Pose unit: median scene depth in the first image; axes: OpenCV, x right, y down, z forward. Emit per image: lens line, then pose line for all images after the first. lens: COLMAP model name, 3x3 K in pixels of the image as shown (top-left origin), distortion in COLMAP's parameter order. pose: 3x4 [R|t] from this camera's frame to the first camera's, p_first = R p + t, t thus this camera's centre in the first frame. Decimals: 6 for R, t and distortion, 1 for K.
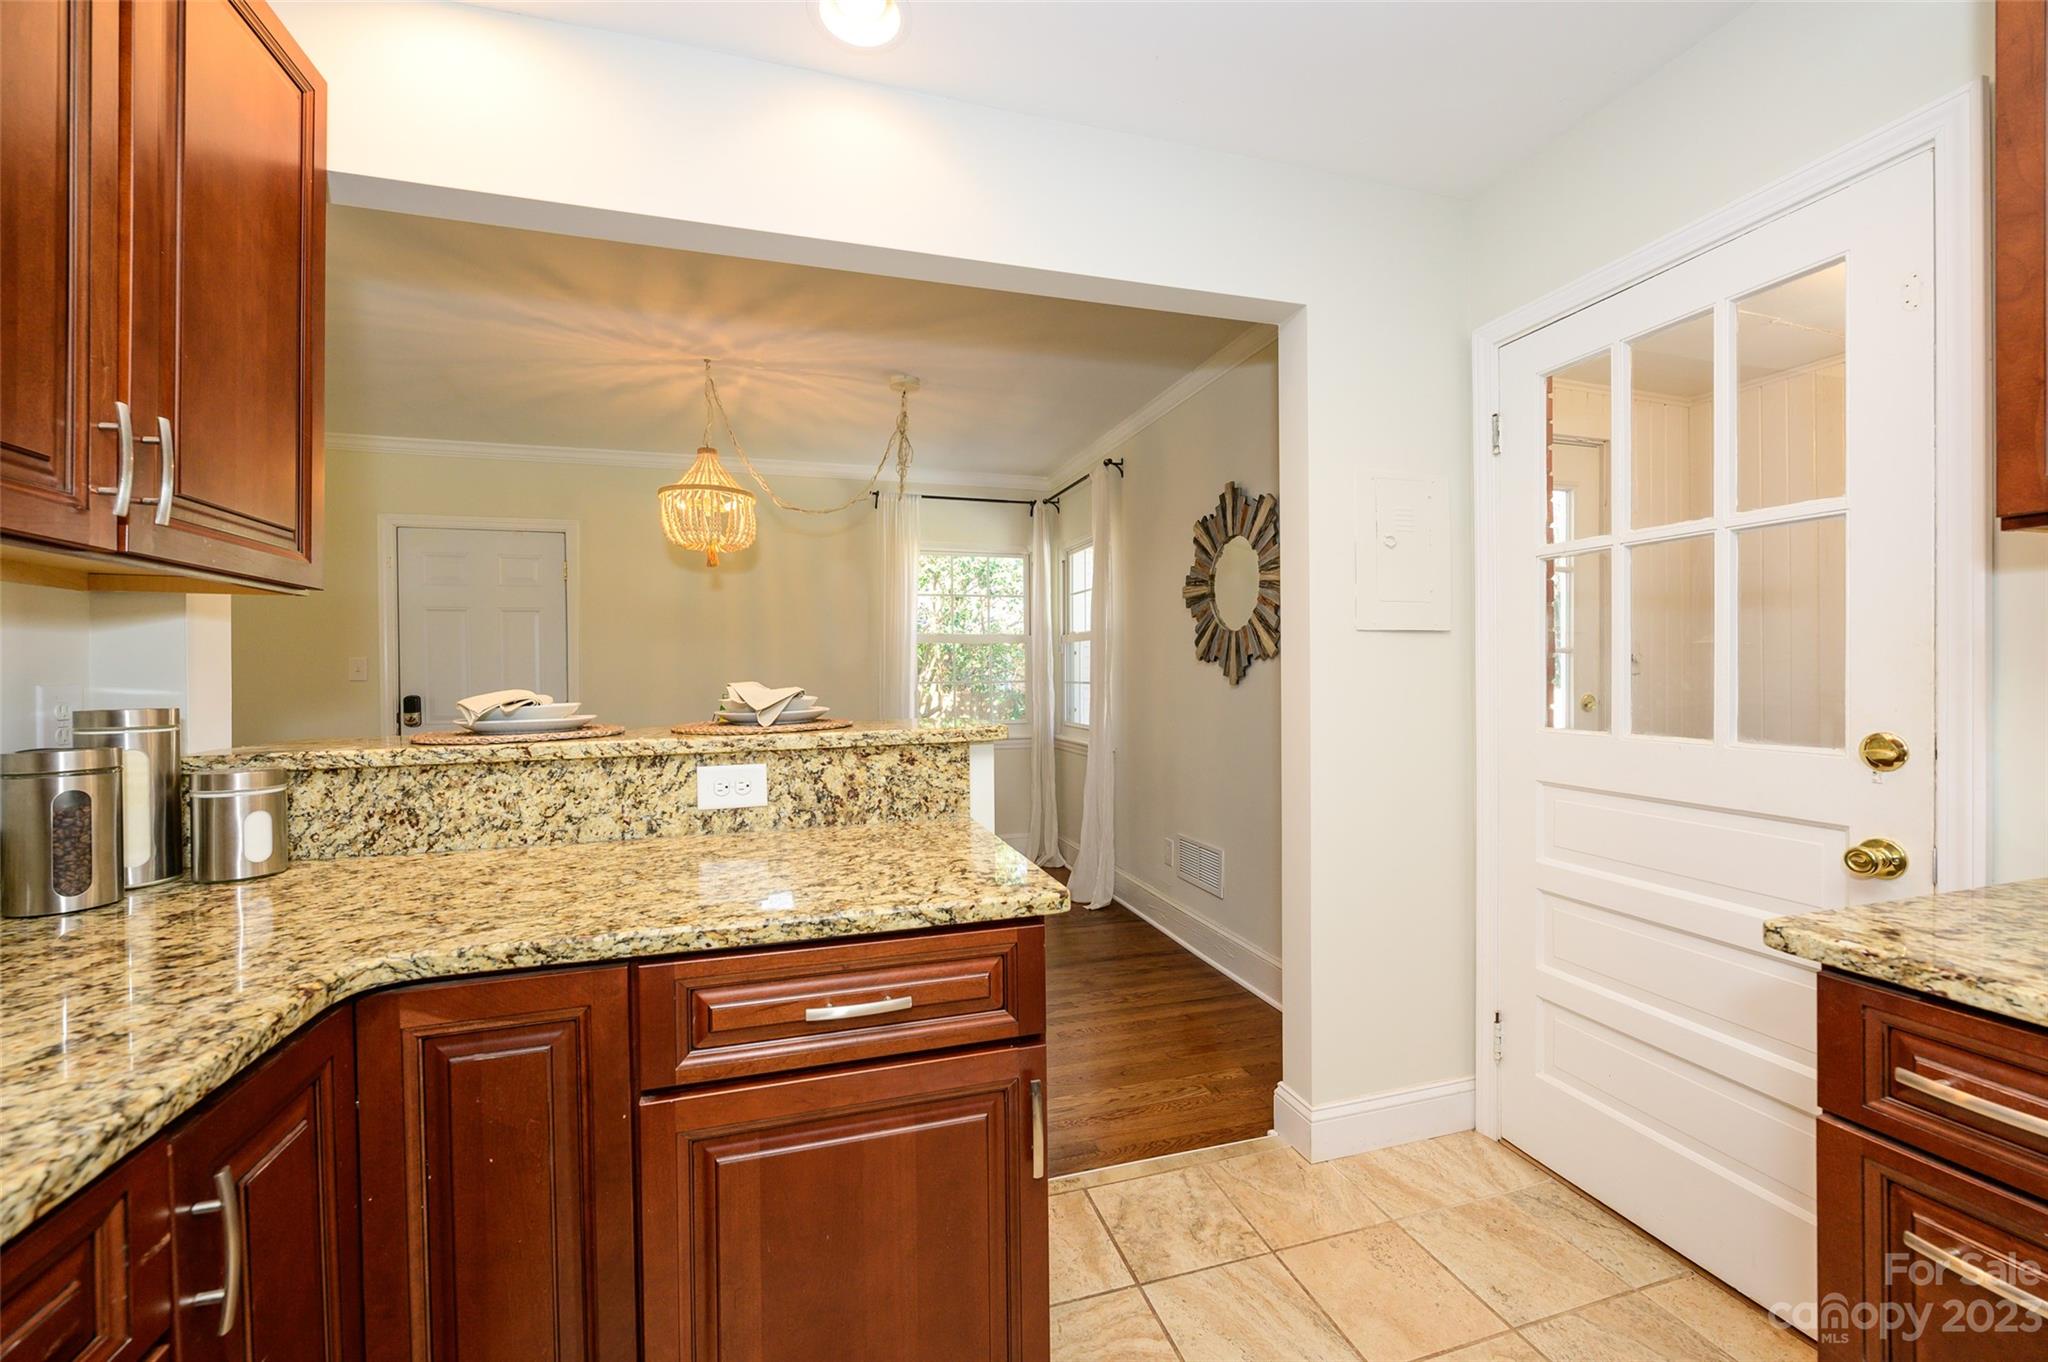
lens RADIAL K [[810.1, 0, 1022.9], [0, 810.1, 675.5], [0, 0, 1]] dist [-0.001846, 0.000672]
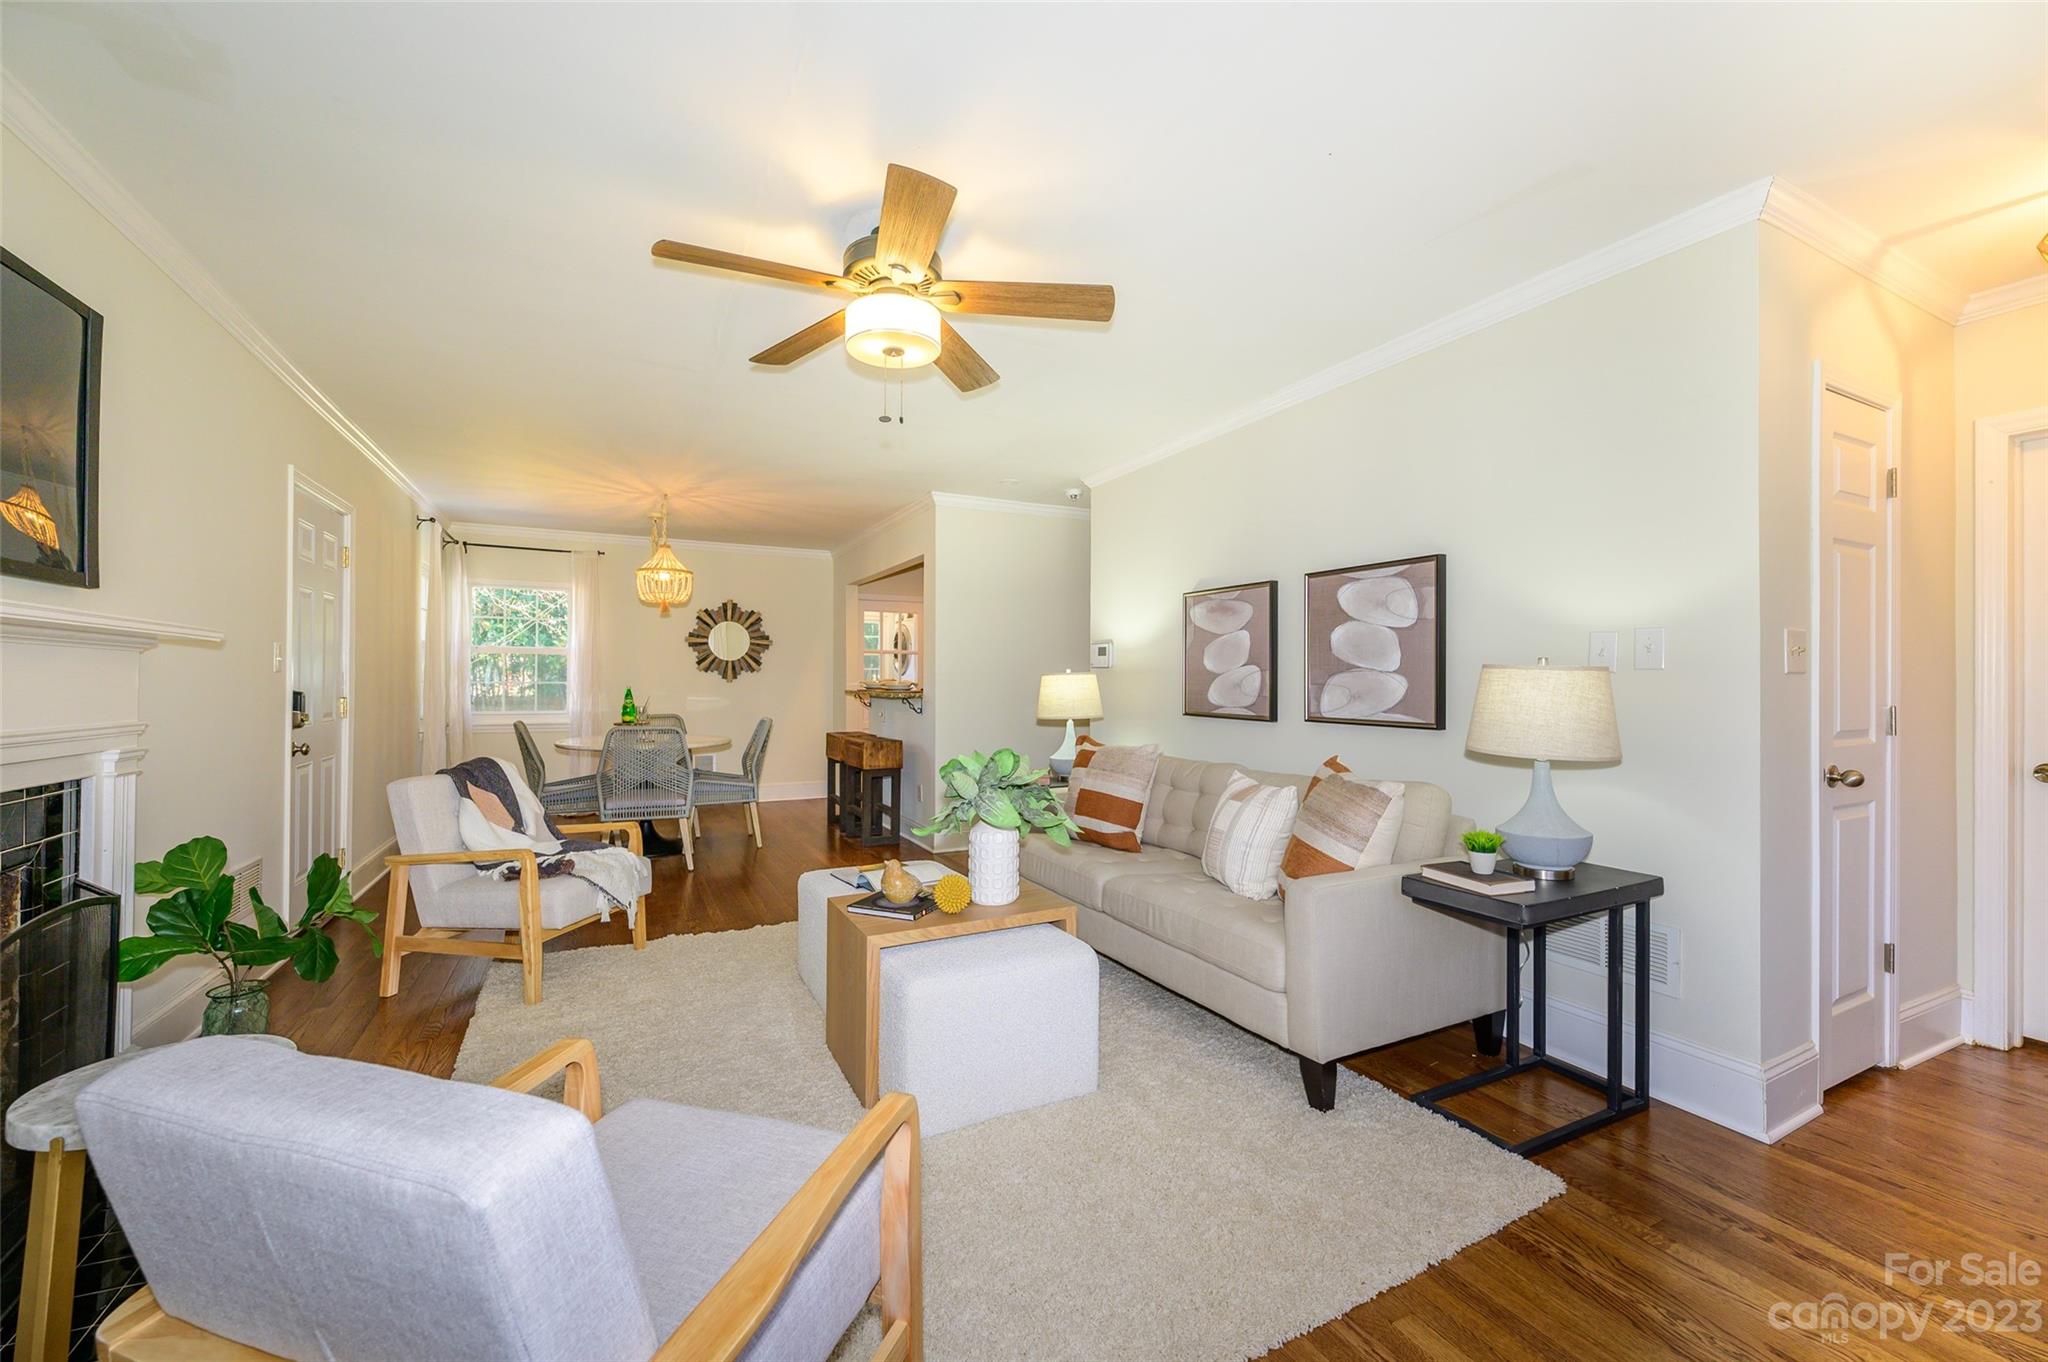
lens RADIAL K [[810.1, 0, 1022.5], [0, 810.1, 677.8], [0, 0, 1]] dist [-0.001846, 0.000672]
pose [[-0.177393, 0.015173, 0.984023, -4.269865], [-0.002819, 0.999869, -0.015926, 0.063196], [-0.984136, -0.005599, -0.177327, 1.048551]]
